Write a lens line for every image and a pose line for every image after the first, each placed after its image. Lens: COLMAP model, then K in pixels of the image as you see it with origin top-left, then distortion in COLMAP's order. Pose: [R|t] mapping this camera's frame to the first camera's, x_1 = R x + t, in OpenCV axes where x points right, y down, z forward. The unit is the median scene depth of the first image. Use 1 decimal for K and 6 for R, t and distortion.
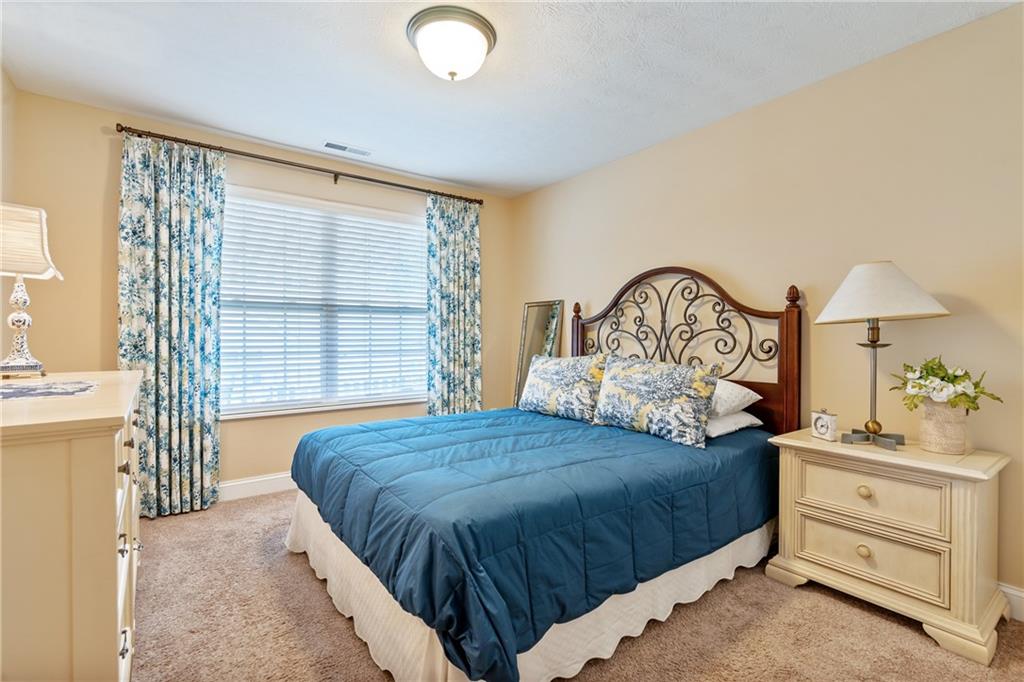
lens RADIAL K [[465.4, 0, 511.7], [0, 465.4, 334.4], [0, 0, 1]] dist [-0.003028, 0.000301]
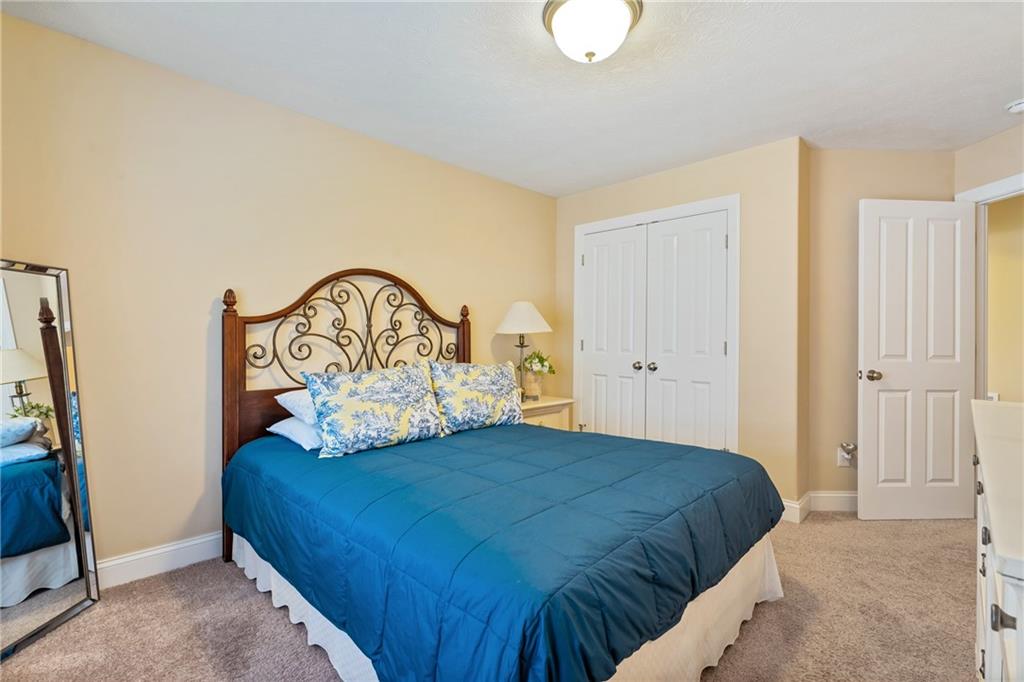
lens RADIAL K [[465.4, 0, 511.7], [0, 465.4, 334.4], [0, 0, 1]] dist [-0.003028, 0.000301]
pose [[-0.136606, -0.000039, 0.990625, -0.691270], [-0.012124, 0.999925, -0.001632, -0.012557], [-0.990551, -0.012233, -0.136596, 0.881572]]
